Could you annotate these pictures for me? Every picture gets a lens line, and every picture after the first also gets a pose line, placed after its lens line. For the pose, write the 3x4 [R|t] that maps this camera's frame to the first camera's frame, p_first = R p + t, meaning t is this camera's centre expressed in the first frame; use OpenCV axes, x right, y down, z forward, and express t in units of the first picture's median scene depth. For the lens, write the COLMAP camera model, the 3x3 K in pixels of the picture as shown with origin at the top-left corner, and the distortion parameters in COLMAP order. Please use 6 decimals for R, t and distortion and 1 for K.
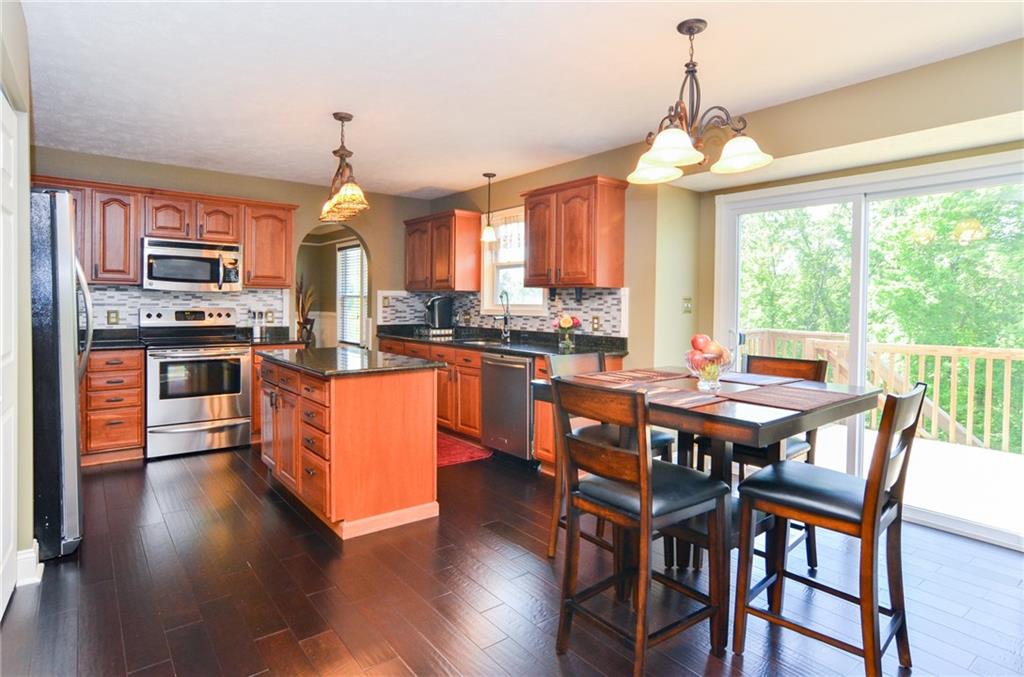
lens RADIAL K [[558.5, 0, 510.0], [0, 558.5, 314.8], [0, 0, 1]] dist [-0.008230, 0.004810]
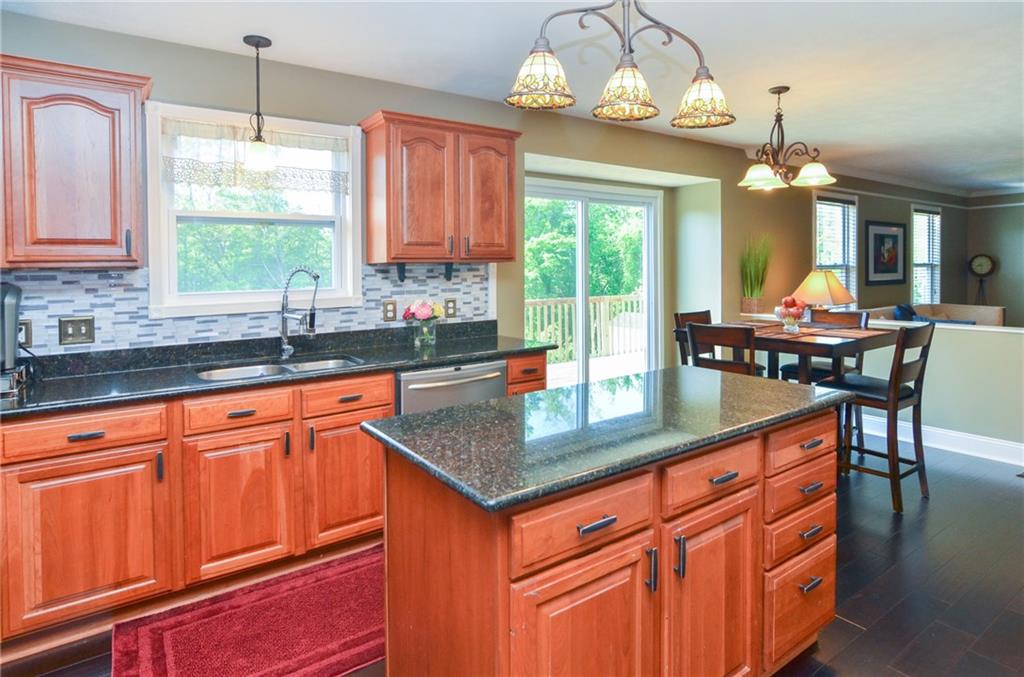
lens RADIAL K [[558.5, 0, 525.8], [0, 558.5, 274.0], [0, 0, 1]] dist [-0.008230, 0.004810]
pose [[0.044904, -0.027641, 0.998609, -0.591263], [0.032271, 0.999136, 0.026204, -0.046528], [-0.998470, 0.031049, 0.045757, 0.808697]]
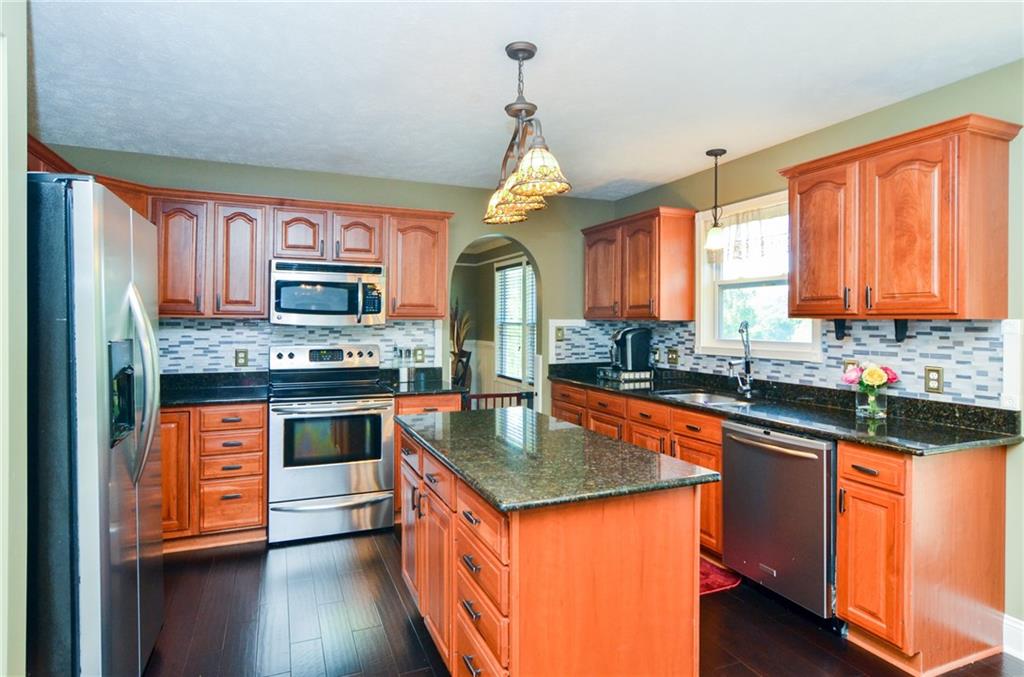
lens RADIAL K [[558.5, 0, 509.4], [0, 558.5, 320.6], [0, 0, 1]] dist [-0.008230, 0.004810]
pose [[0.965789, -0.006475, -0.259248, -0.115861], [0.000380, 0.999722, -0.023554, -0.030887], [0.259328, 0.022650, 0.965524, 0.305268]]
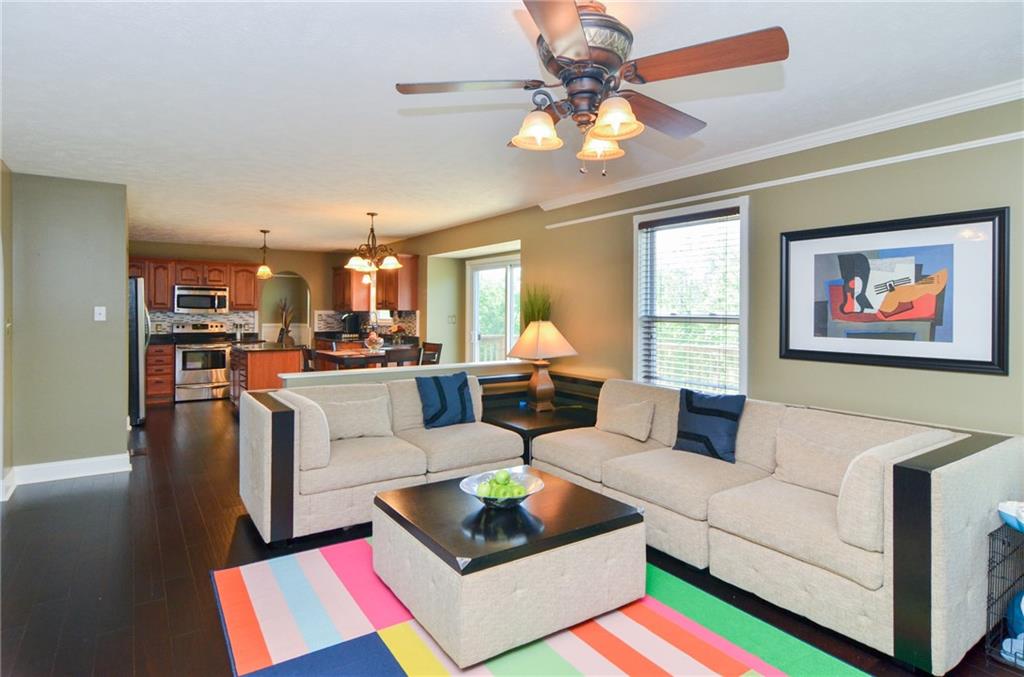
lens RADIAL K [[558.5, 0, 507.6], [0, 558.5, 308.2], [0, 0, 1]] dist [-0.008230, 0.004810]
pose [[0.998160, -0.009543, -0.059880, 0.554917], [0.007836, 0.999558, -0.028675, 0.001258], [0.060127, 0.028153, 0.997794, -0.780006]]
